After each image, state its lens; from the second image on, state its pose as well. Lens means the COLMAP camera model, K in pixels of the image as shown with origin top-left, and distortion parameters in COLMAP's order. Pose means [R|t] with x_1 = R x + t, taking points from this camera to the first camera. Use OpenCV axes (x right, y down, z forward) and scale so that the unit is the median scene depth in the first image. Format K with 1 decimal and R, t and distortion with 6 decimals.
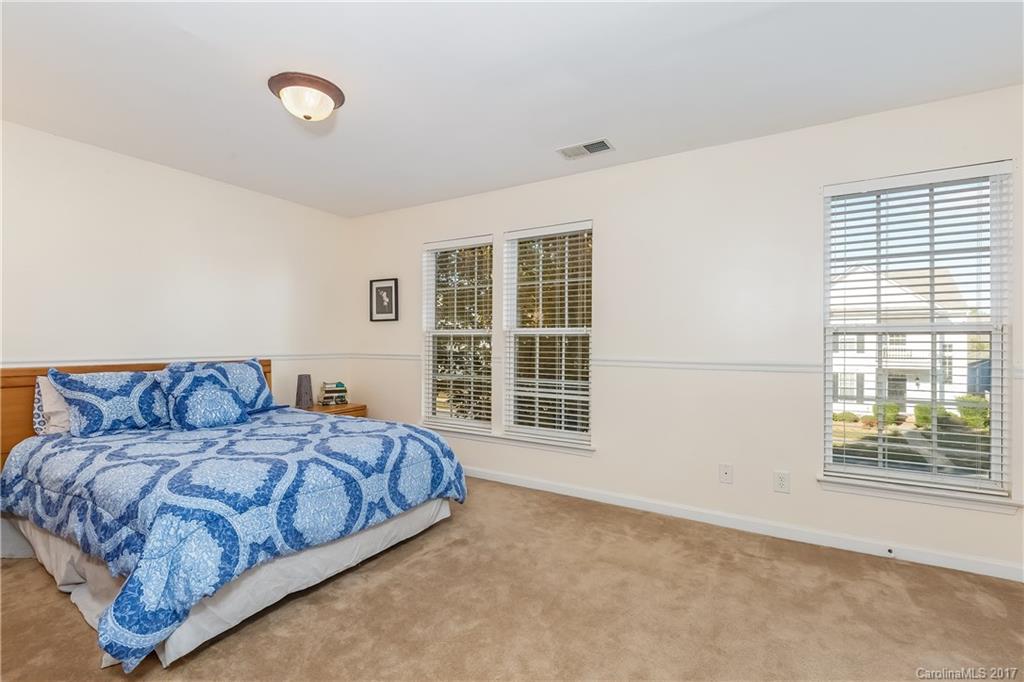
lens RADIAL K [[463.5, 0, 517.7], [0, 463.5, 341.0], [0, 0, 1]] dist [0.005348, -0.006183]
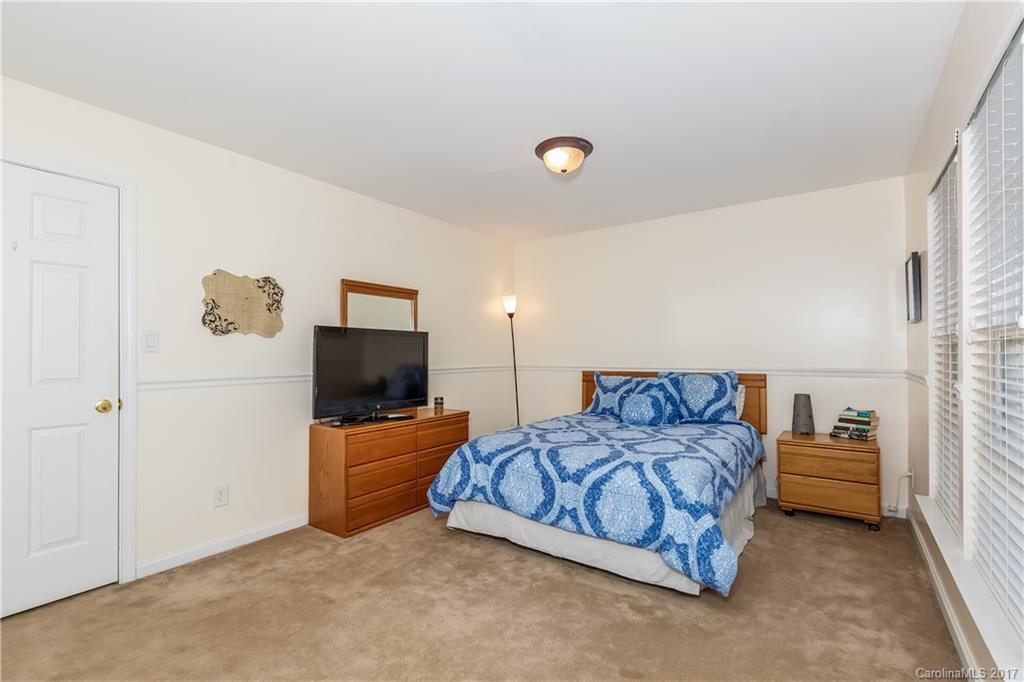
lens RADIAL K [[463.5, 0, 518.3], [0, 463.5, 346.7], [0, 0, 1]] dist [0.005348, -0.006183]
pose [[-0.070795, -0.016100, -0.997361, 0.720953], [0.001544, 0.999867, -0.016250, -0.002807], [0.997490, -0.002691, -0.070760, 0.916321]]
